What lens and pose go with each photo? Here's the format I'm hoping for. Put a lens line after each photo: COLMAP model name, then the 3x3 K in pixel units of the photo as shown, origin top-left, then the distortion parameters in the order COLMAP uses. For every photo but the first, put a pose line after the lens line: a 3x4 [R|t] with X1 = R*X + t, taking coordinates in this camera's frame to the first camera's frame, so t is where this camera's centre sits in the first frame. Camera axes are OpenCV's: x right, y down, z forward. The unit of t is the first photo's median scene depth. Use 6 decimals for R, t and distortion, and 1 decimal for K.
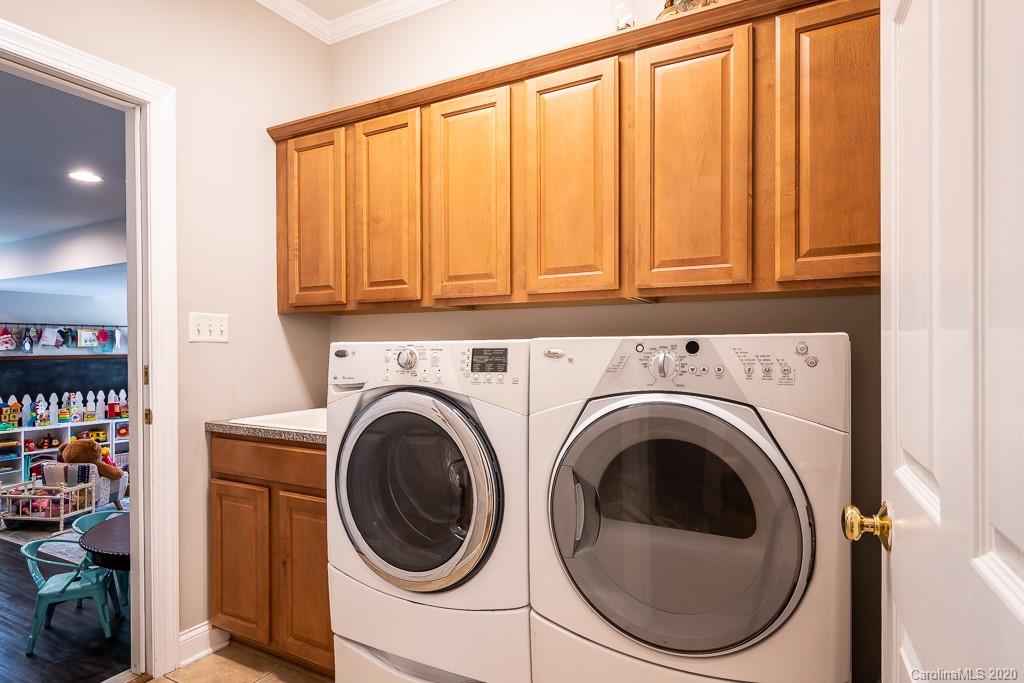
lens RADIAL K [[571.5, 0, 509.4], [0, 571.5, 346.1], [0, 0, 1]] dist [-0.005587, -0.003605]
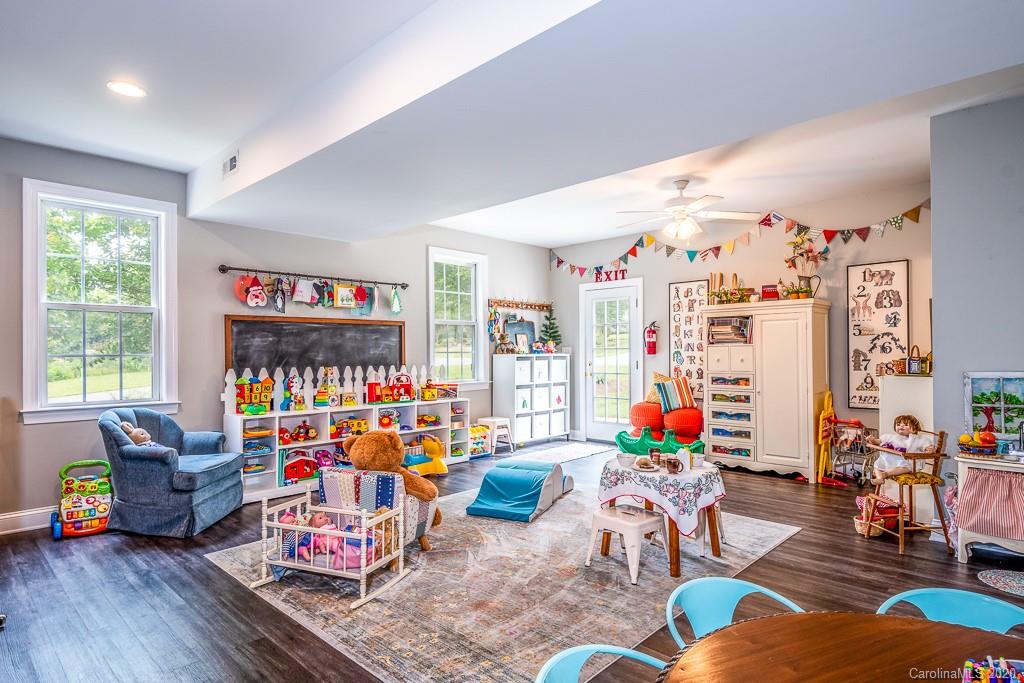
lens RADIAL K [[571.5, 0, 514.7], [0, 571.5, 343.1], [0, 0, 1]] dist [-0.005587, -0.003605]
pose [[0.965318, -0.005882, -0.261010, -0.345332], [0.004225, 0.999967, -0.006908, 0.057927], [0.261042, 0.005565, 0.965311, 0.347436]]
